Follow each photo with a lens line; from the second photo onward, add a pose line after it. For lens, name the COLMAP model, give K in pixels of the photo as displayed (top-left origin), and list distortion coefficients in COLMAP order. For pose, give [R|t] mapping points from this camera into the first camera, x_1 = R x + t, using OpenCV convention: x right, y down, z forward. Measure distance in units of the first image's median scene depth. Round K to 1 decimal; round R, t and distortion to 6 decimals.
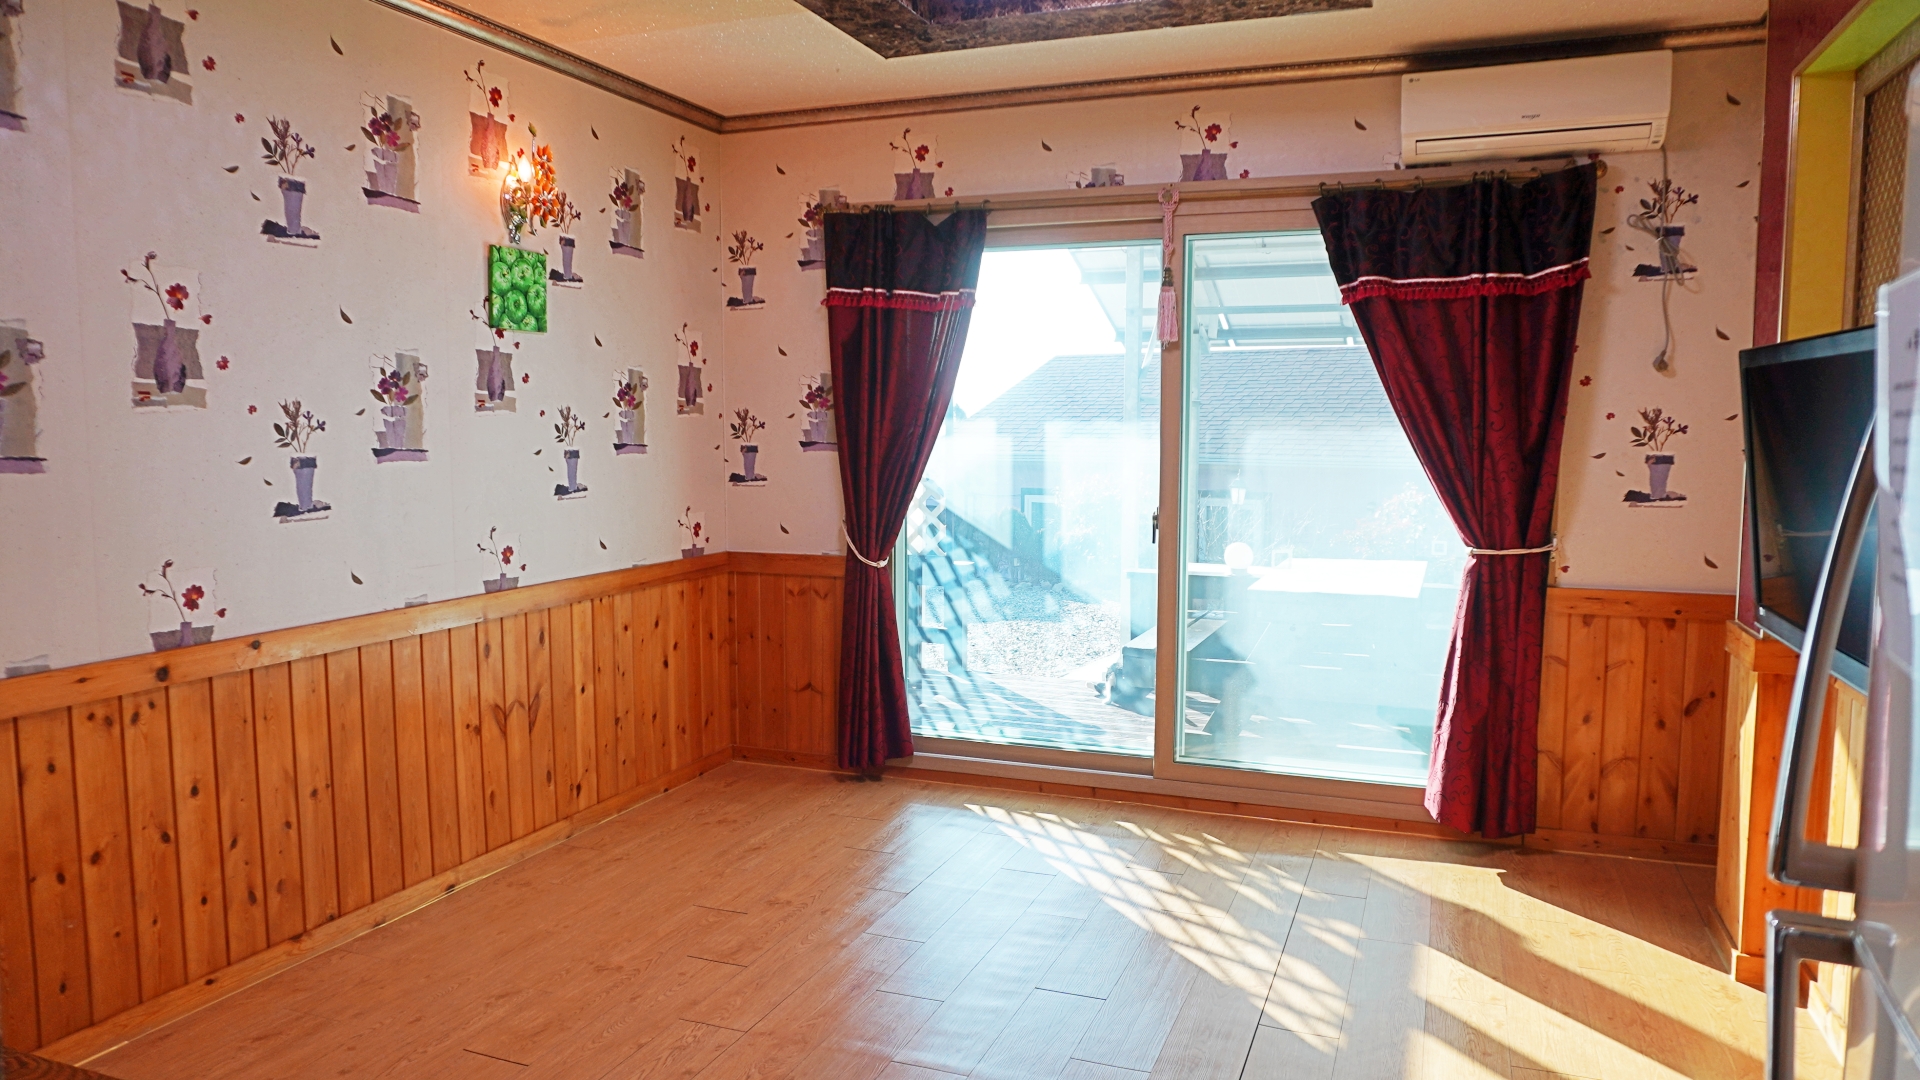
lens RADIAL K [[1294.6, 0, 946.6], [0, 1294.6, 542.3], [0, 0, 1]] dist [-0.043103, 0.024608]
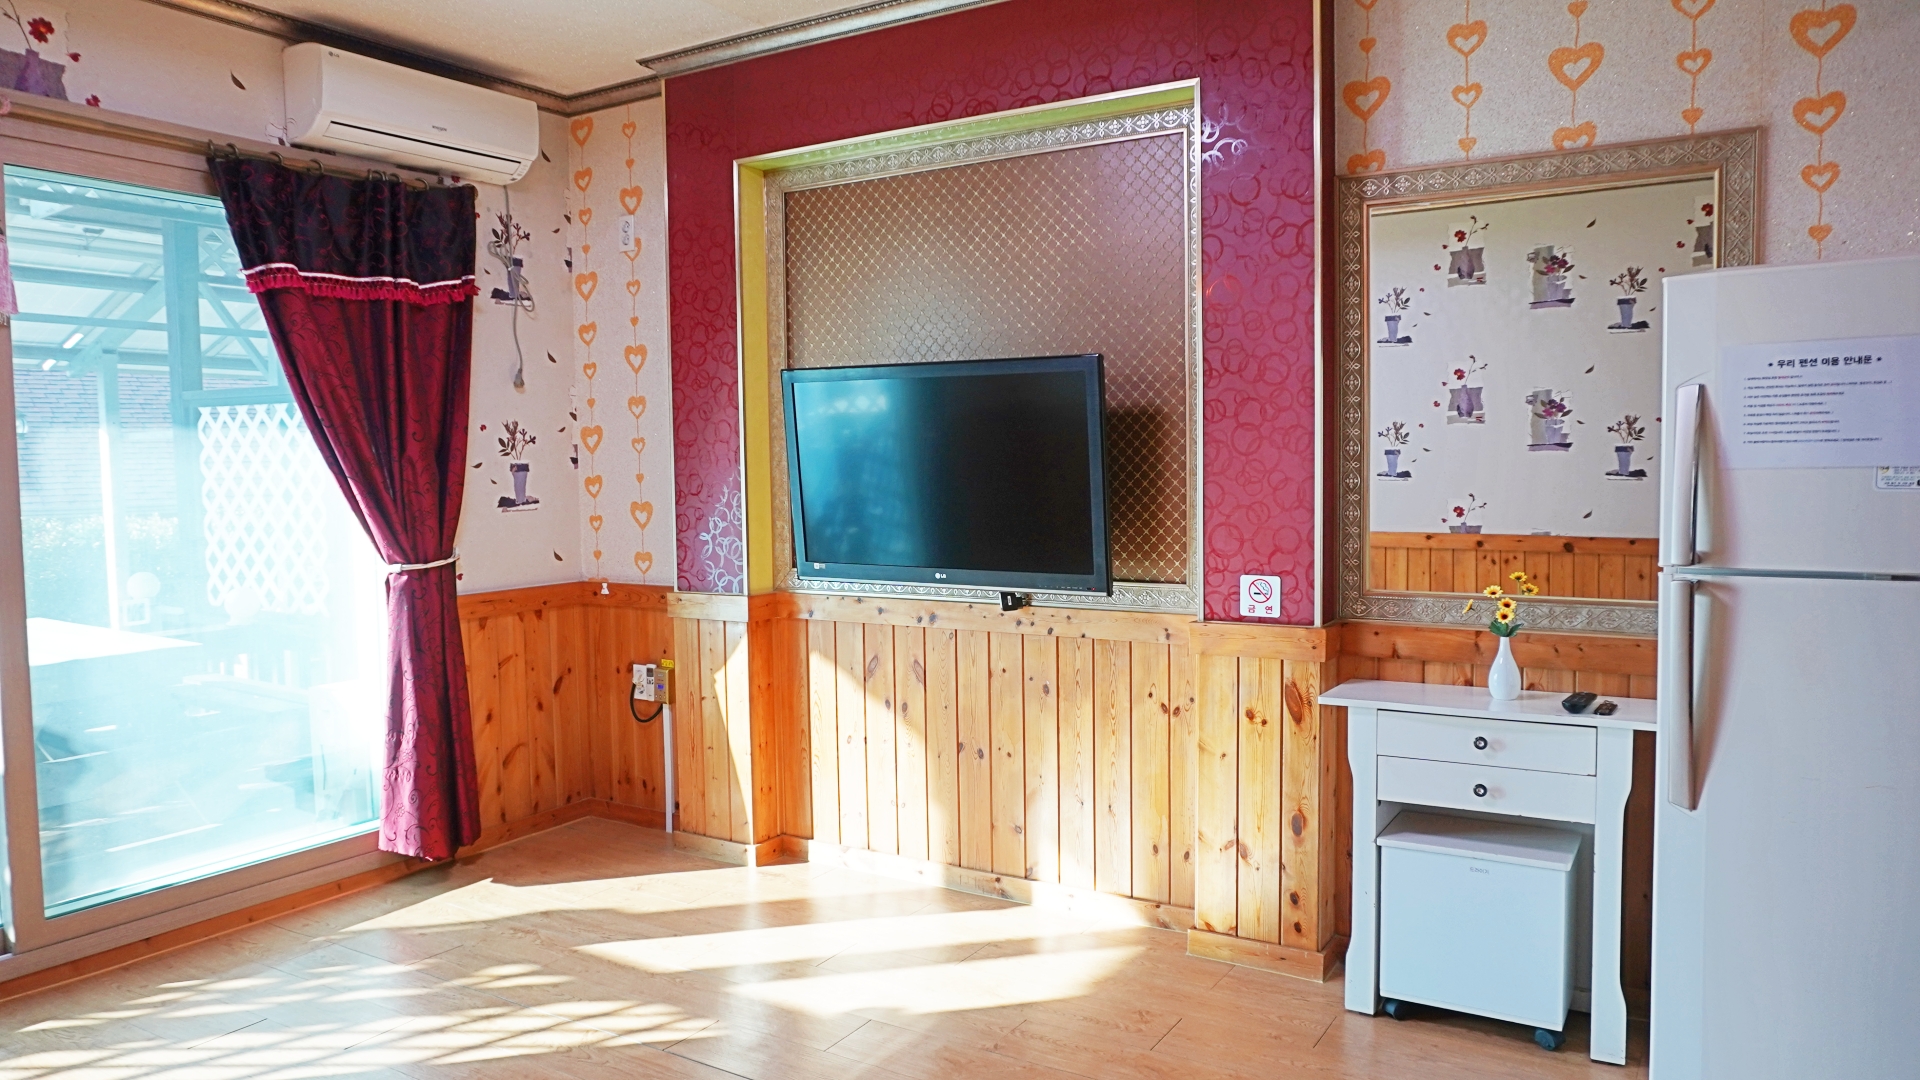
lens RADIAL K [[1294.6, 0, 969.6], [0, 1294.6, 540.8], [0, 0, 1]] dist [-0.043103, 0.024608]
pose [[0.162079, -0.066573, 0.984530, -0.462832], [0.107289, 0.992996, 0.049483, -0.015007], [-0.980928, 0.097609, 0.168087, 0.429517]]
